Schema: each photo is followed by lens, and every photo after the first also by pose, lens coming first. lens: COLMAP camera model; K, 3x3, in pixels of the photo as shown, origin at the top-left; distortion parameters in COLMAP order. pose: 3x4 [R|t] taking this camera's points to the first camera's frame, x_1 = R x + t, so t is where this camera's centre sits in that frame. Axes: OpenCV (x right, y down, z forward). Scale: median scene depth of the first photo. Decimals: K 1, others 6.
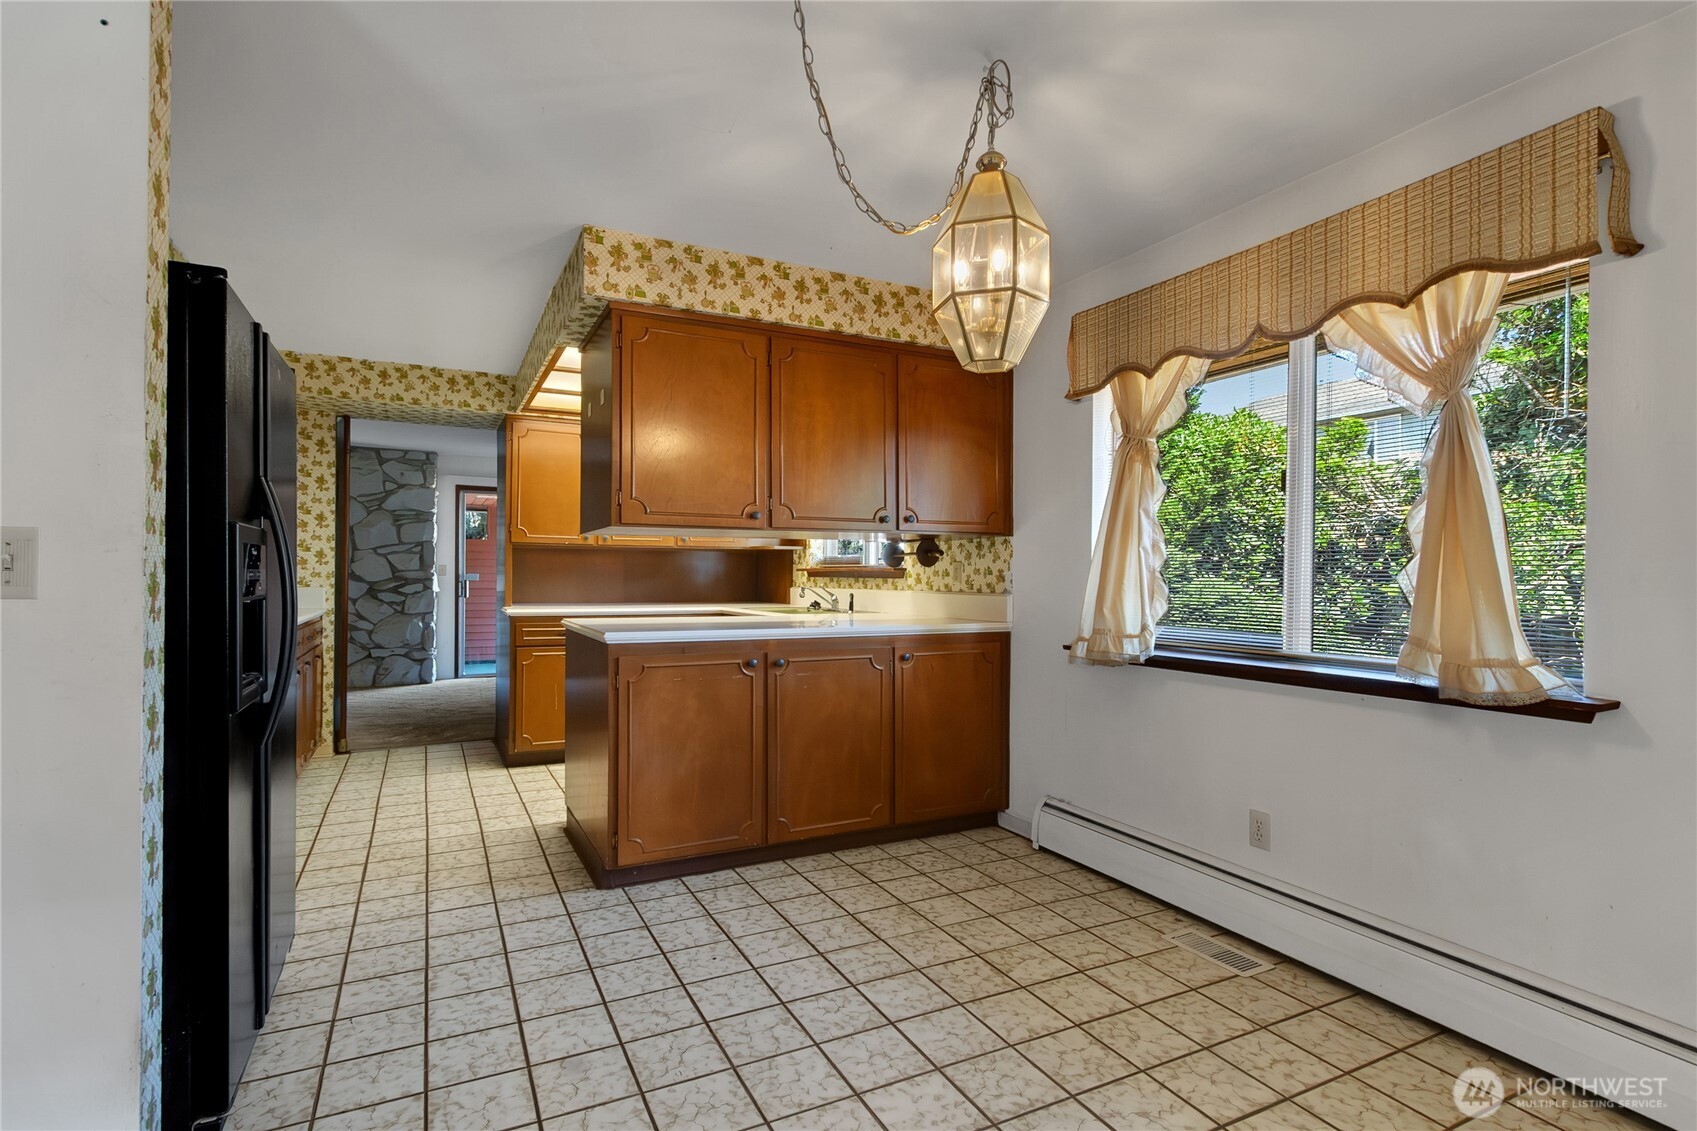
lens RADIAL K [[808.5, 0, 851.7], [0, 808.5, 573.4], [0, 0, 1]] dist [0.010041, -0.004109]
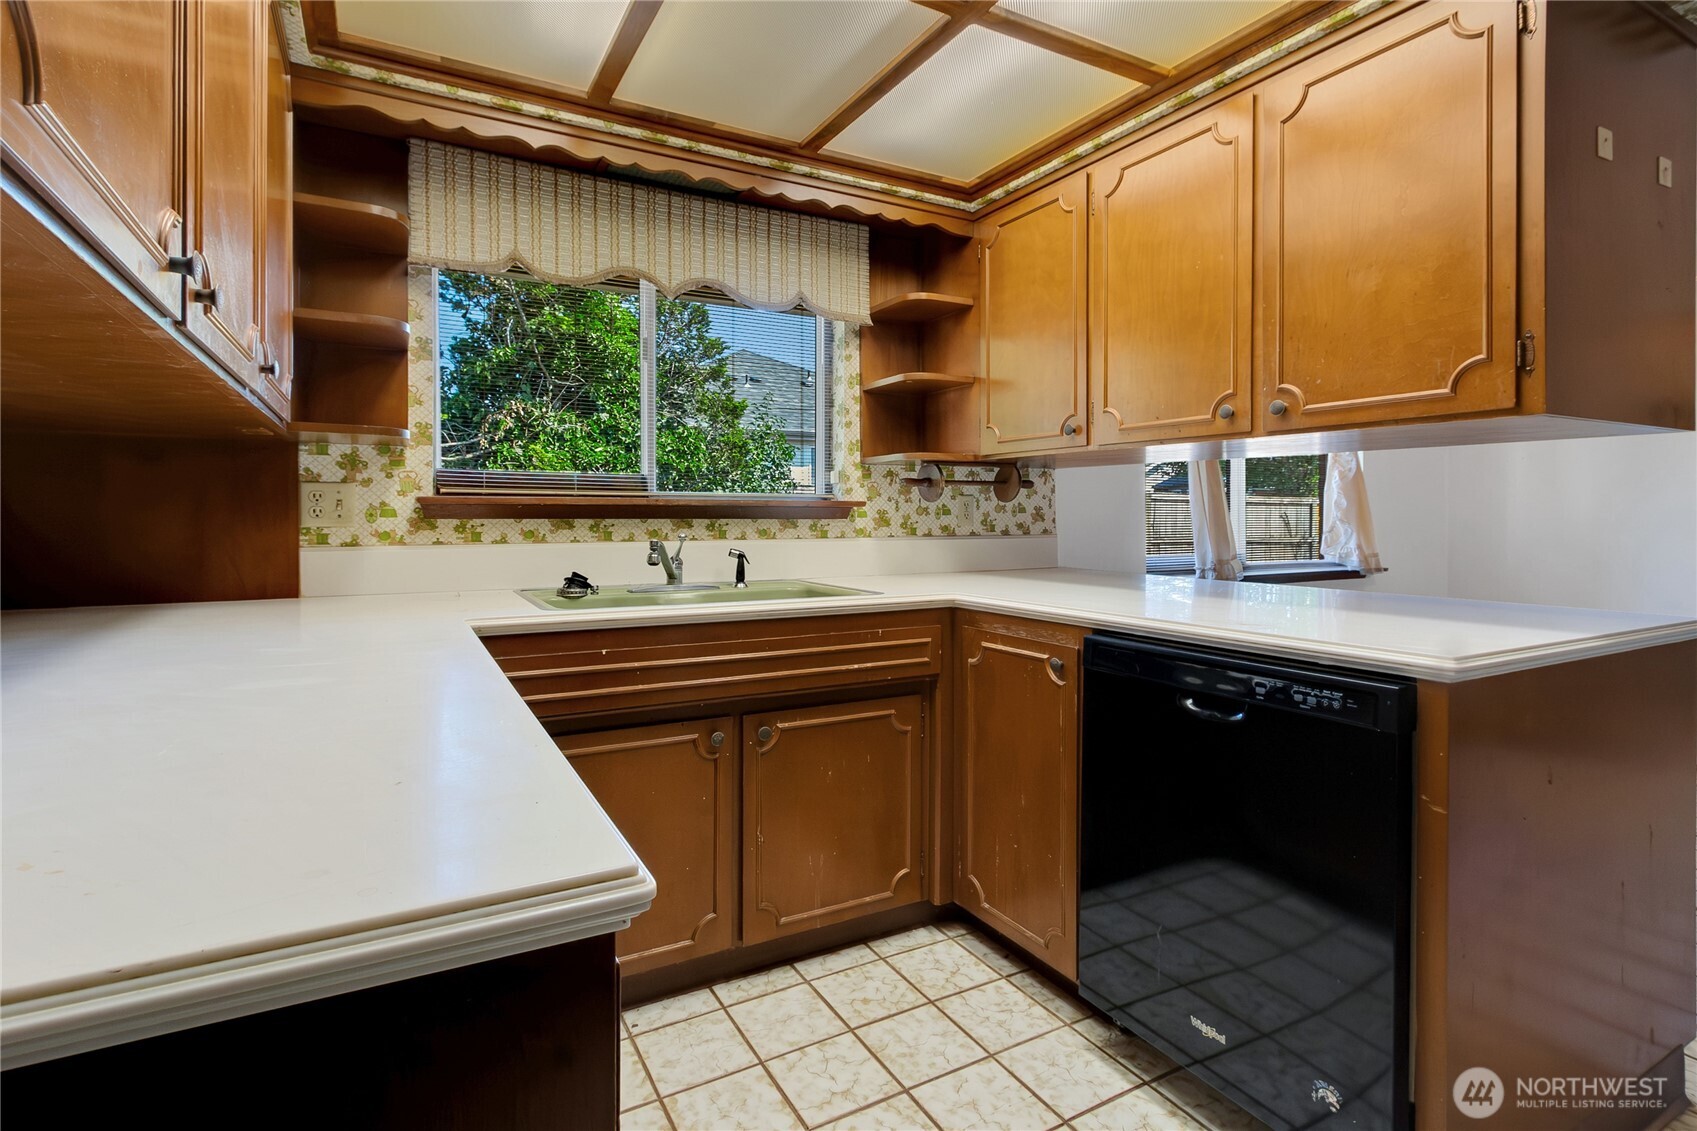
lens RADIAL K [[808.5, 0, 807.1], [0, 808.5, 518.2], [0, 0, 1]] dist [0.010041, -0.004109]
pose [[0.014320, -0.009475, 0.999853, -0.326208], [-0.001861, 0.999953, 0.009503, 0.000002], [-0.999896, -0.001997, 0.014302, 0.603273]]
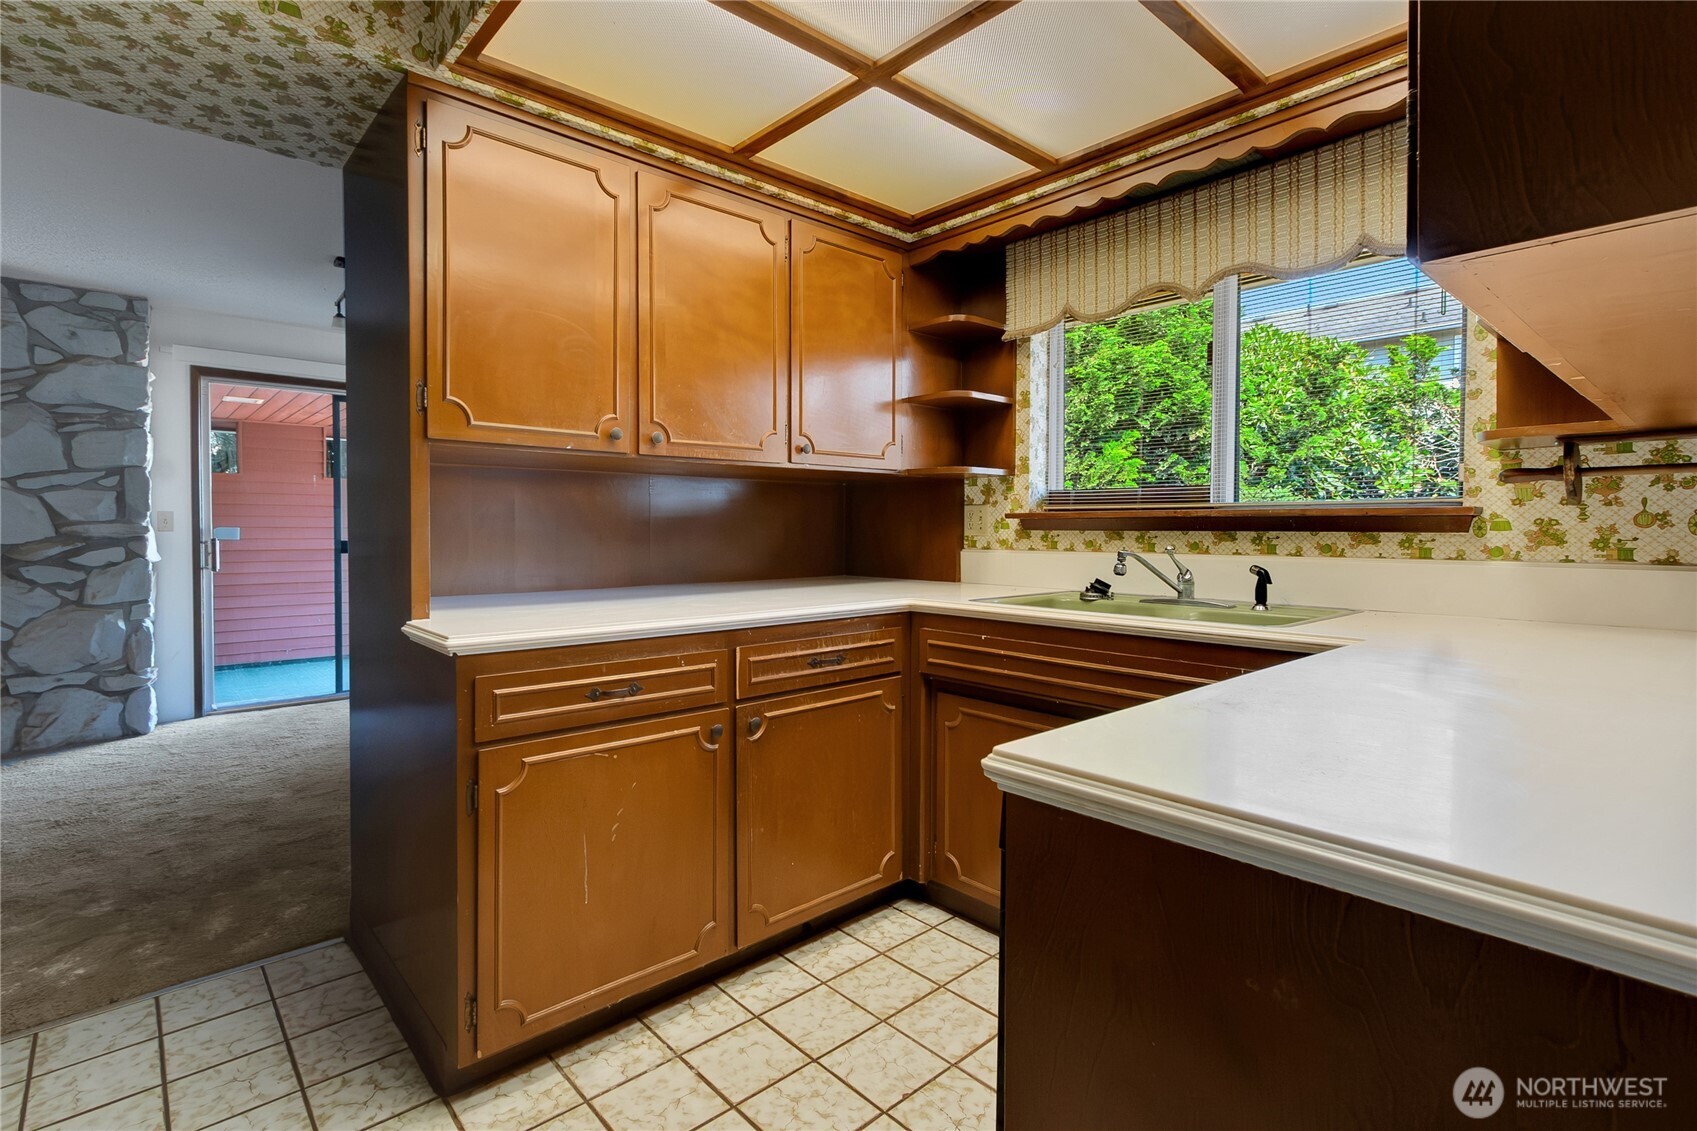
lens RADIAL K [[808.5, 0, 822.5], [0, 808.5, 543.1], [0, 0, 1]] dist [0.010041, -0.004109]
pose [[0.973448, -0.009504, 0.228710, -0.213763], [0.004639, 0.999752, 0.021796, 0.000653], [-0.228860, -0.020156, 0.973251, 0.392158]]
